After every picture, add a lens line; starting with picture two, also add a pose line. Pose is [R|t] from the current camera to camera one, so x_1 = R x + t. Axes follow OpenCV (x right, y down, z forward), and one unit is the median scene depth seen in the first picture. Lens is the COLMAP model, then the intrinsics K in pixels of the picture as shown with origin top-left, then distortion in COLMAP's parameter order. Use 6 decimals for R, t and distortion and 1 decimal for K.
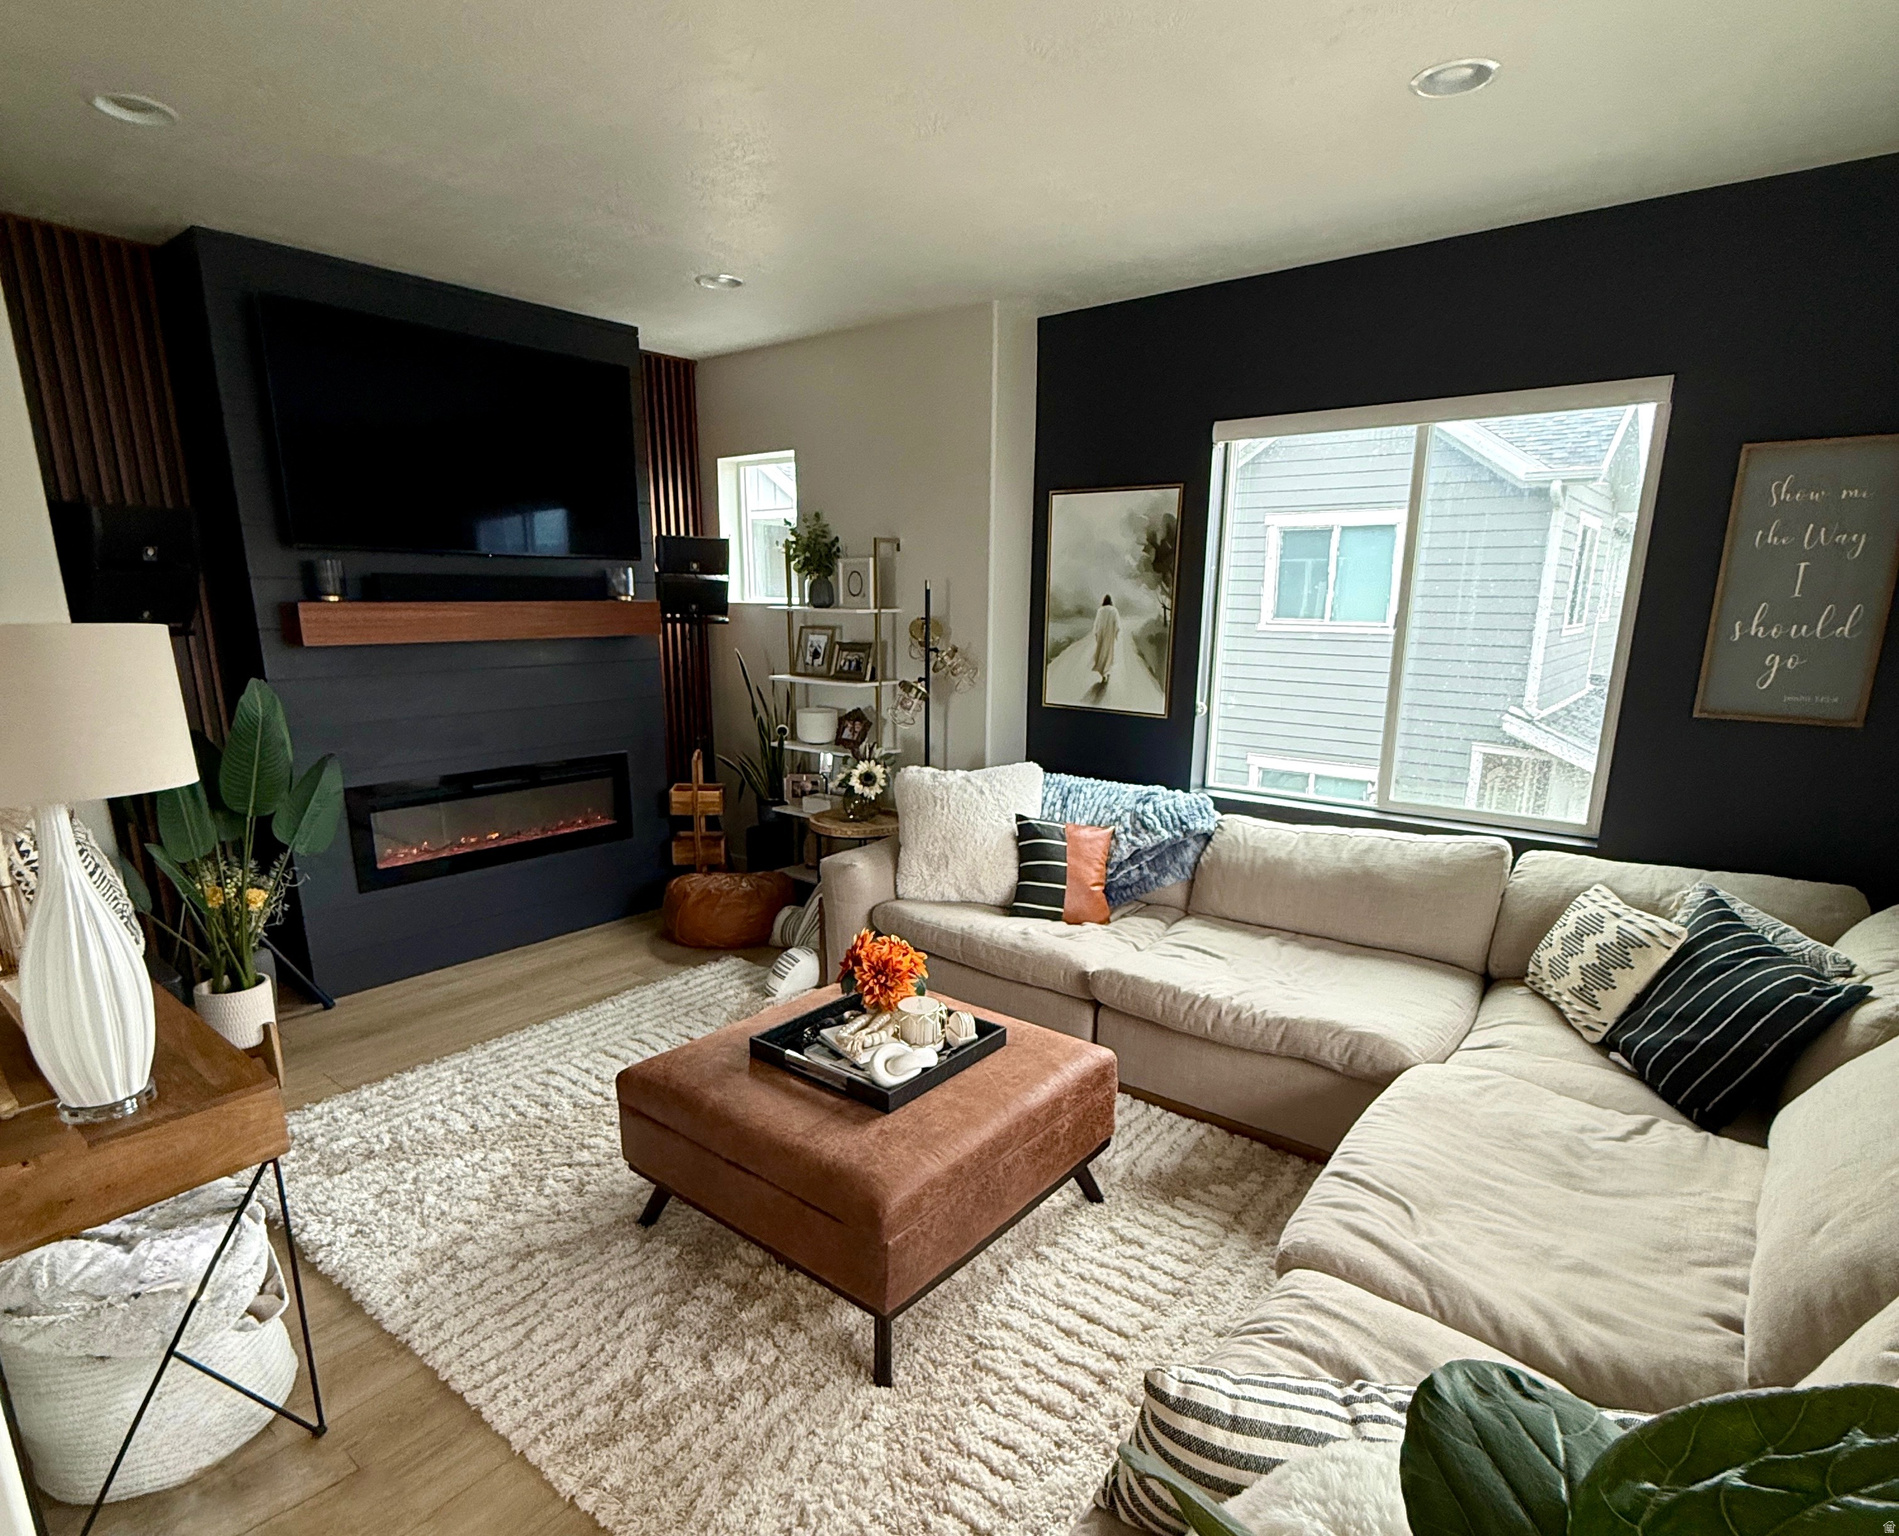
lens RADIAL K [[988.8, 0, 966.2], [0, 988.8, 856.2], [0, 0, 1]] dist [-0.002059, -0.002282]
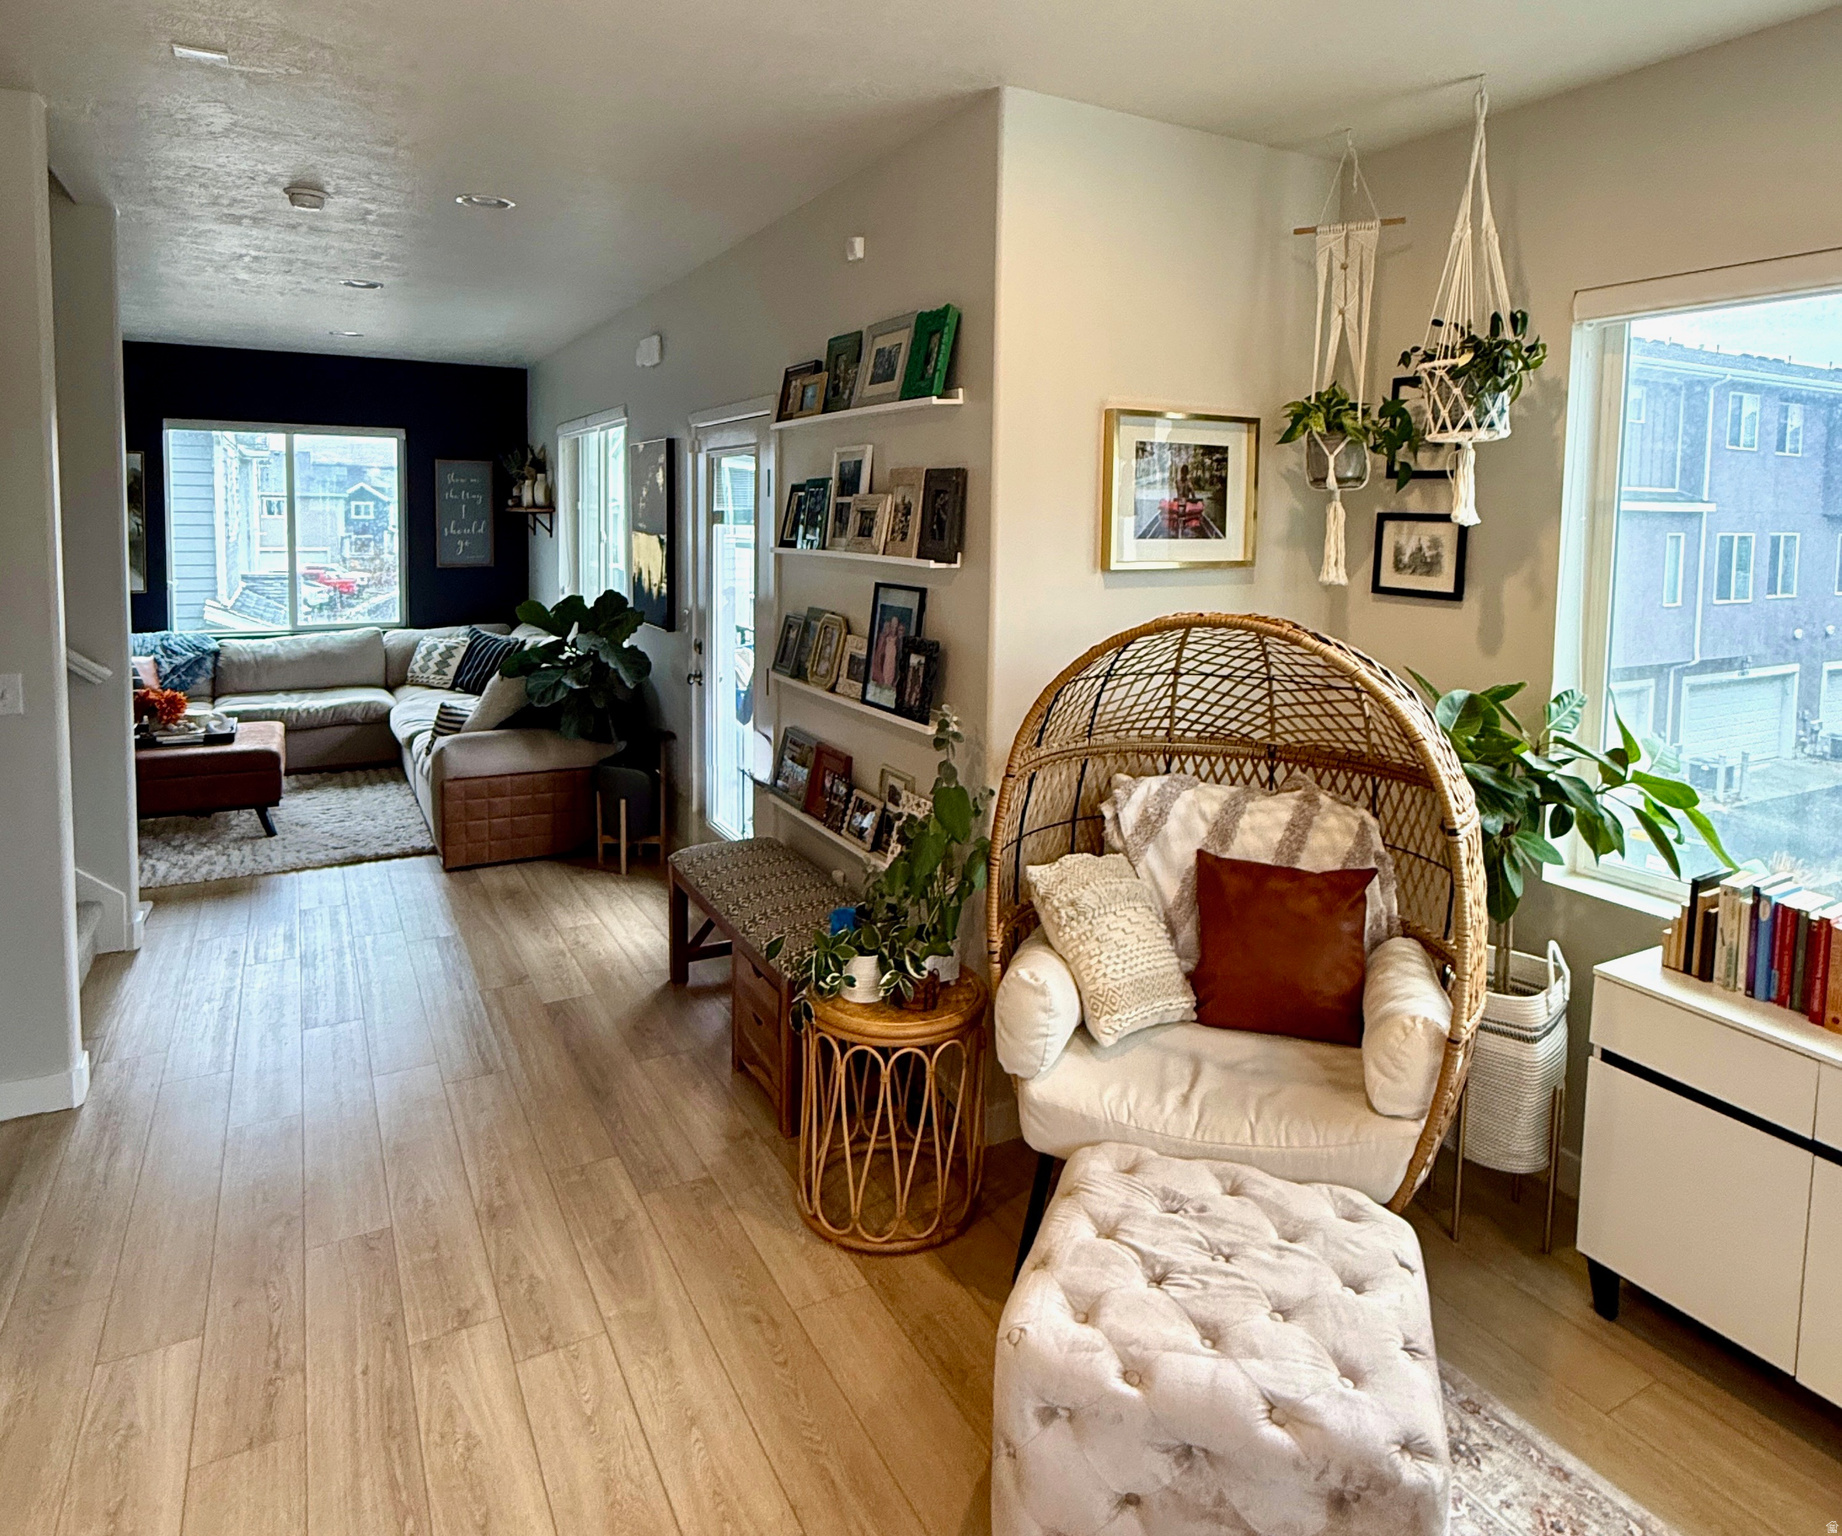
lens RADIAL K [[1107.4, 0, 912.6], [0, 1107.4, 601.5], [0, 0, 1]] dist [0.001892, 0.001275]
pose [[0.397370, -0.075657, 0.914535, -0.855089], [0.225685, 0.974043, -0.017481, 0.166064], [-0.889474, 0.213343, 0.404130, -0.733195]]
